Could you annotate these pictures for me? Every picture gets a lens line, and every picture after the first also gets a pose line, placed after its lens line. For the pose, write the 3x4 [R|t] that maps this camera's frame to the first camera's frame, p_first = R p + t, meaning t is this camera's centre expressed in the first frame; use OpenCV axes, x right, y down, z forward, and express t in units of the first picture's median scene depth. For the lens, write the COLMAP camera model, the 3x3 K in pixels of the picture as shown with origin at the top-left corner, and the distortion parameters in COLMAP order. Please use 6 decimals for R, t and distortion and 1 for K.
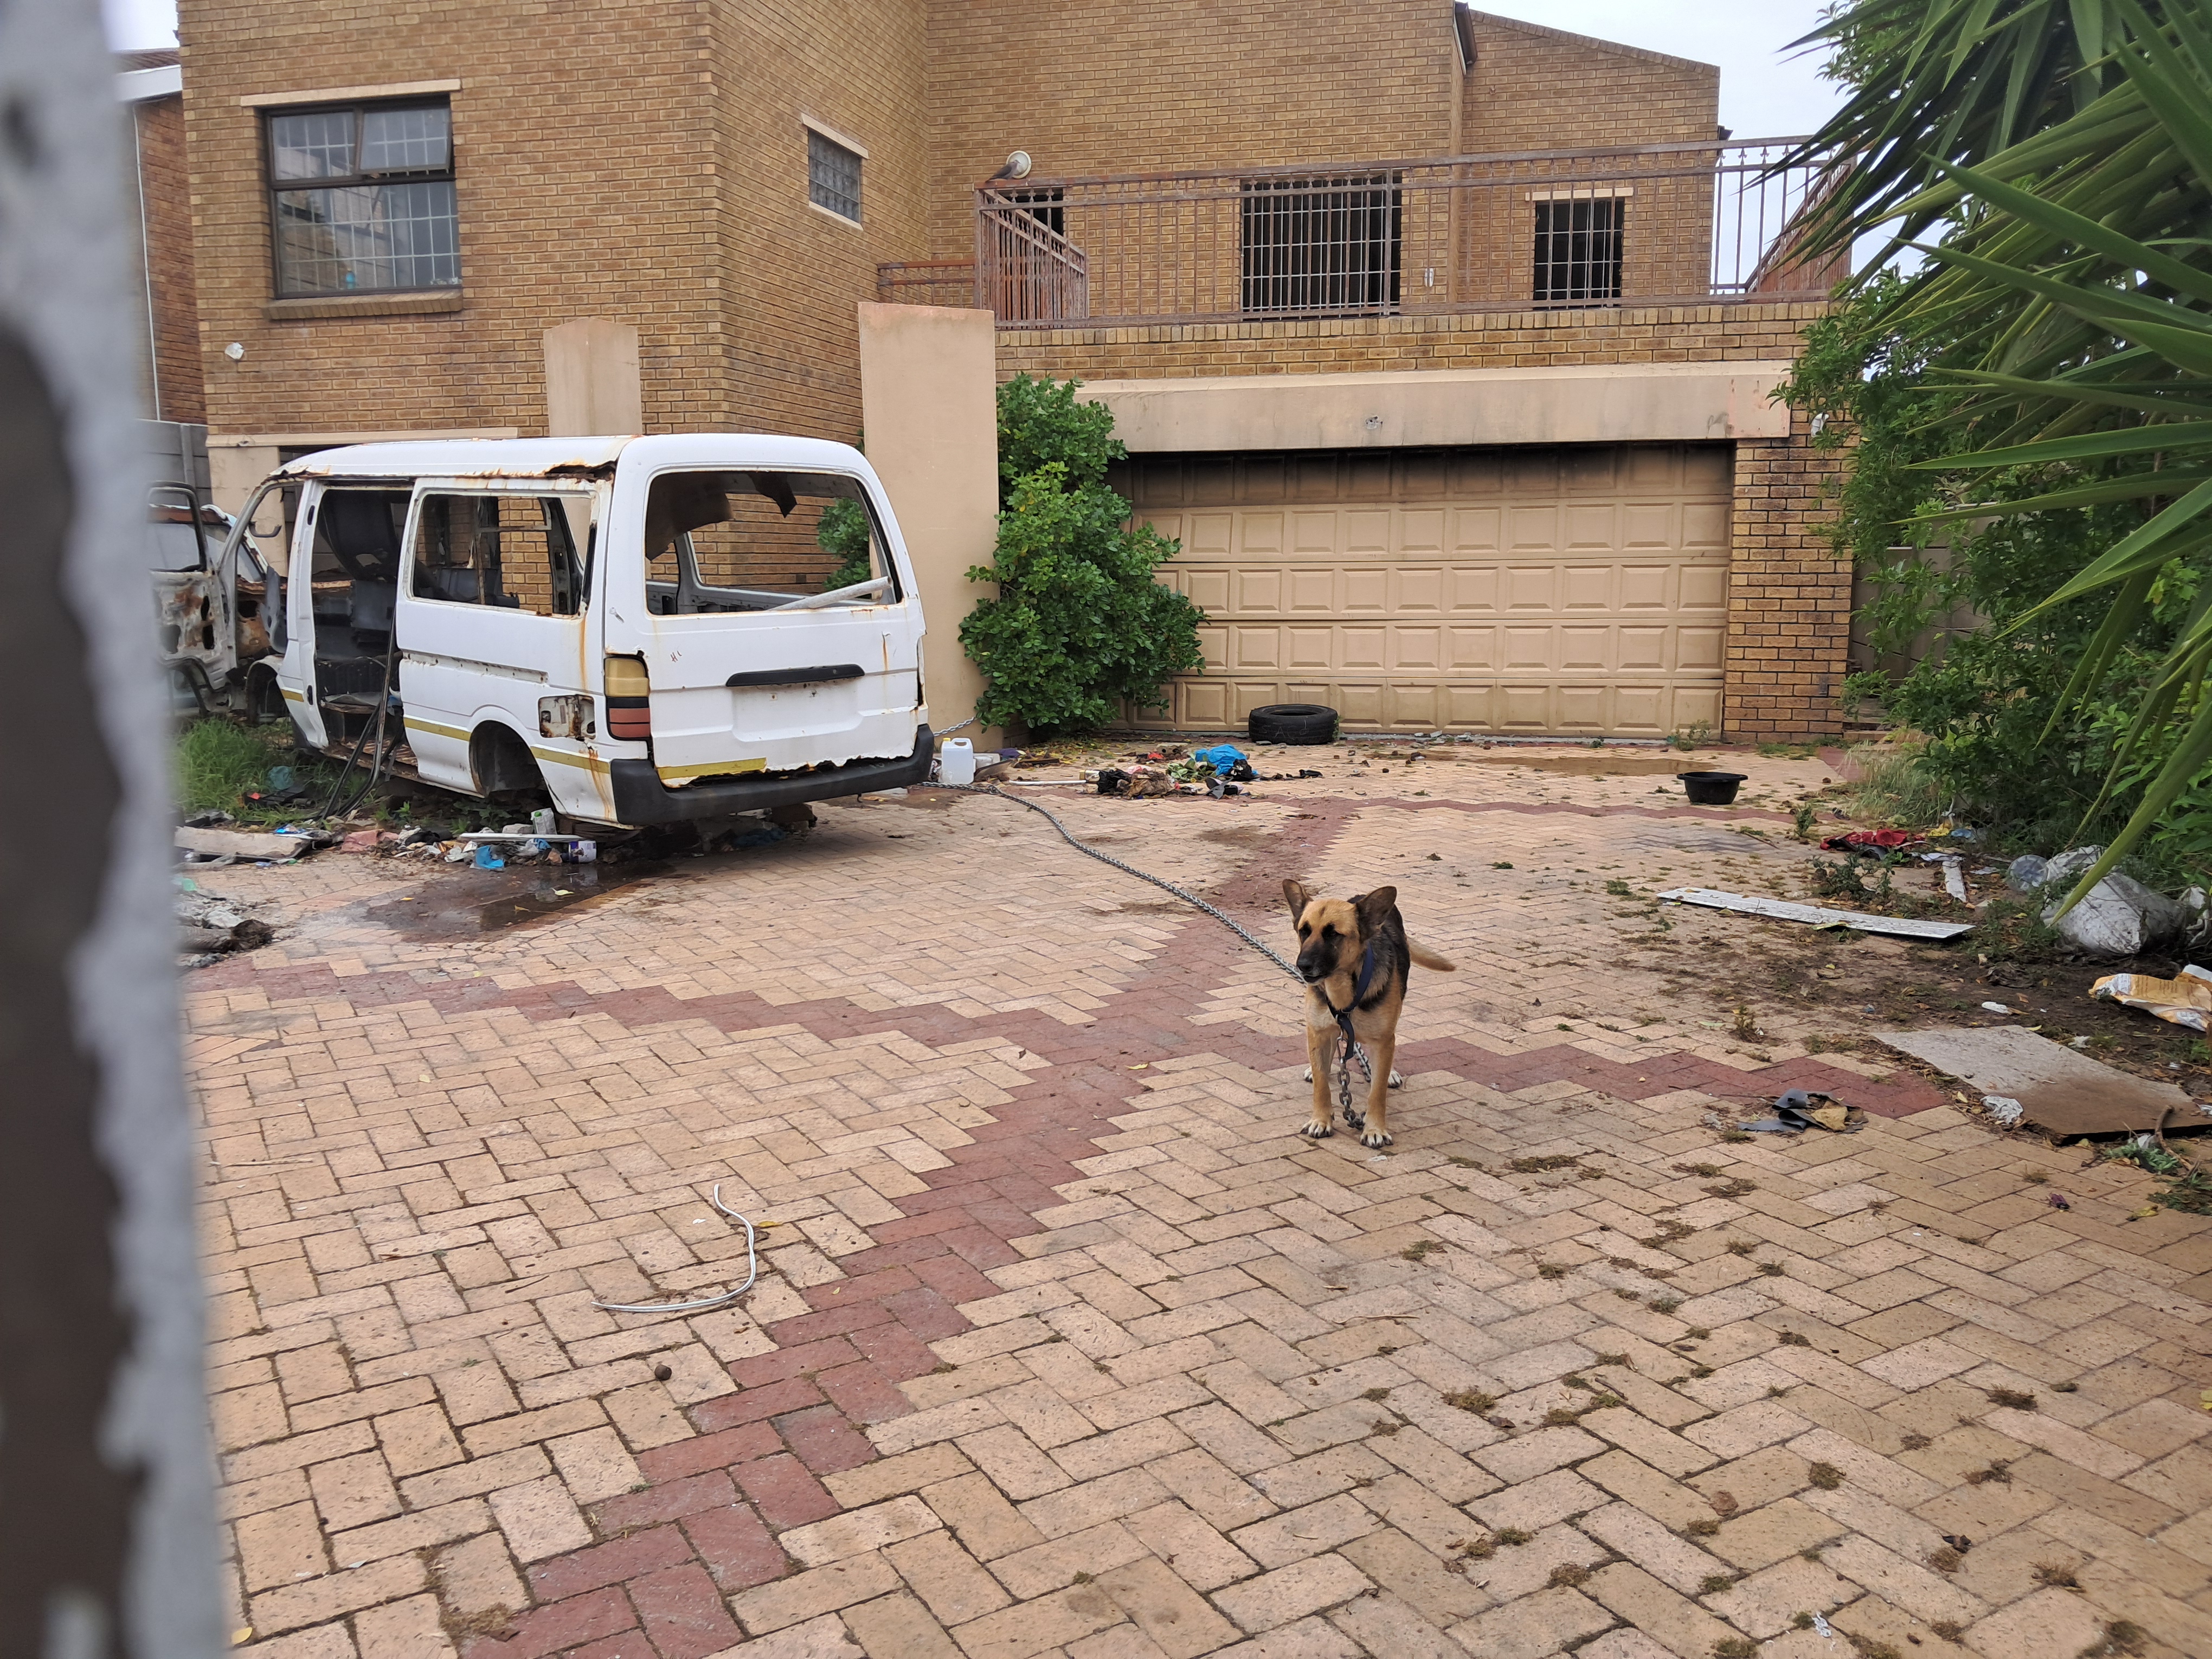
lens RADIAL K [[1722.5, 0, 1114.3], [0, 1722.5, 830.7], [0, 0, 1]] dist [0.047648, -0.083657]
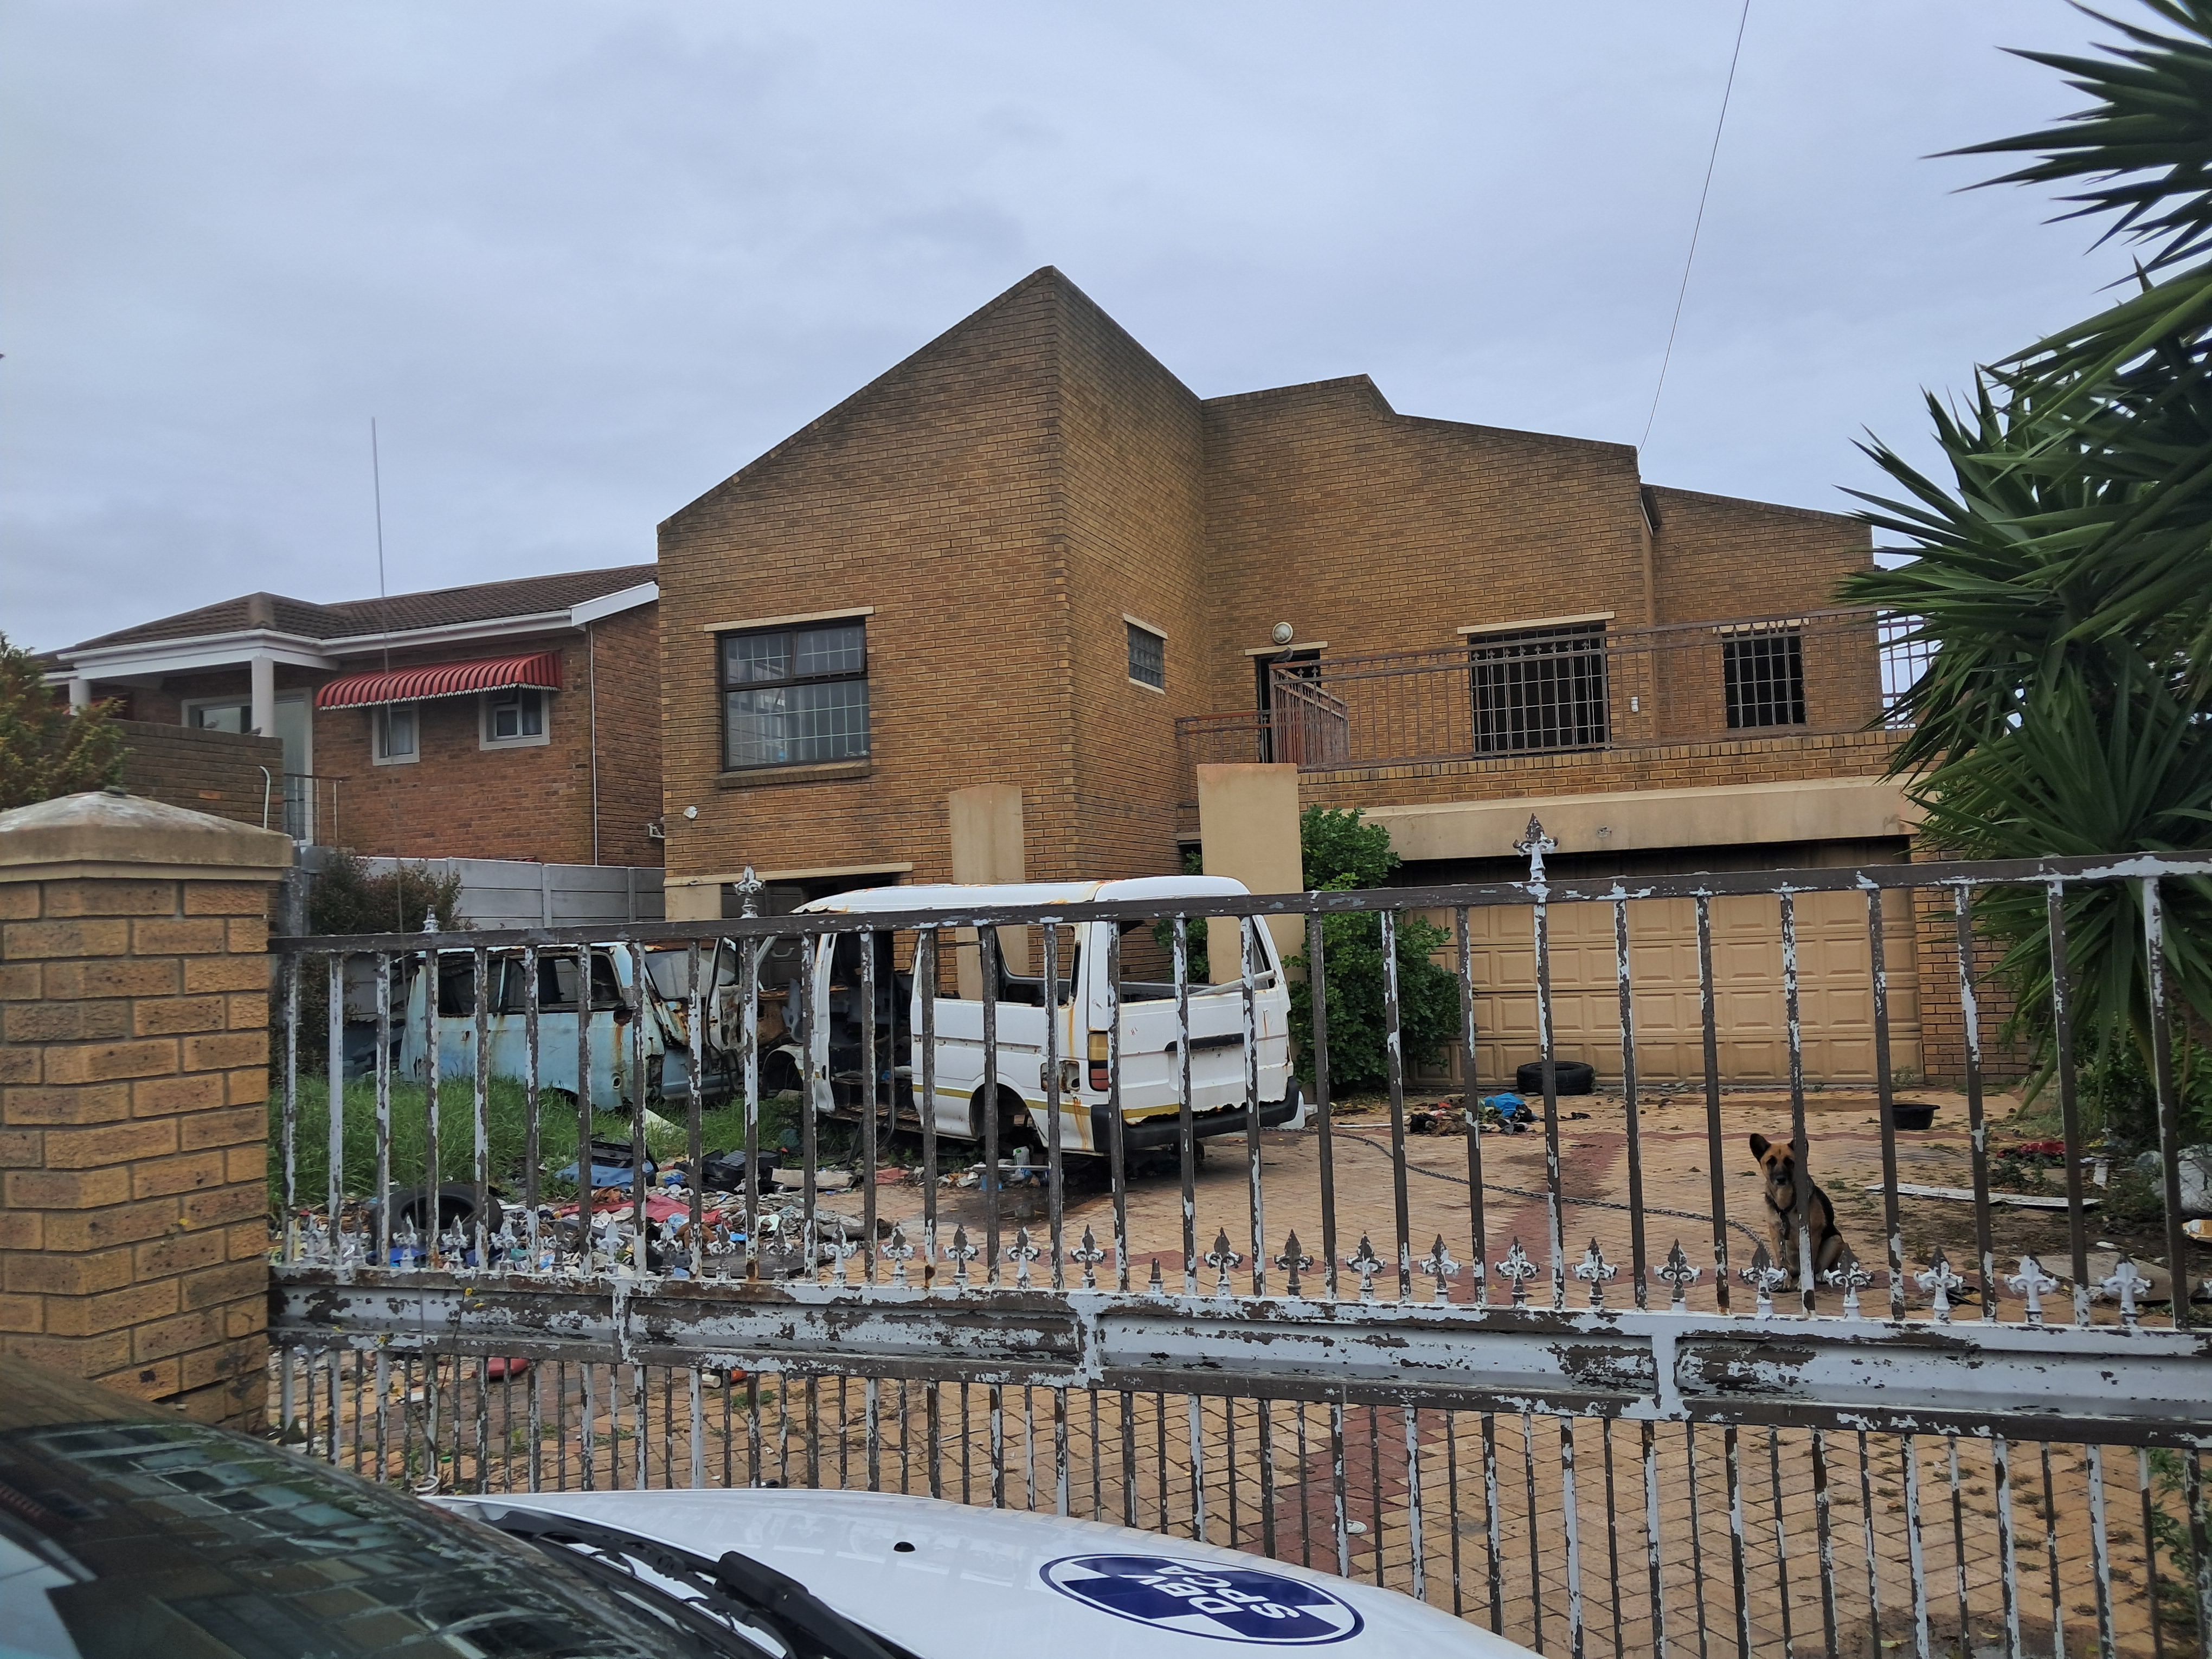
lens RADIAL K [[1722.5, 0, 1137.2], [0, 1722.5, 845.0], [0, 0, 1]] dist [0.047648, -0.083657]
pose [[0.993837, -0.041069, -0.102965, -0.055788], [0.018371, 0.977016, -0.212371, 0.029444], [0.109321, 0.209171, 0.971749, -0.240355]]
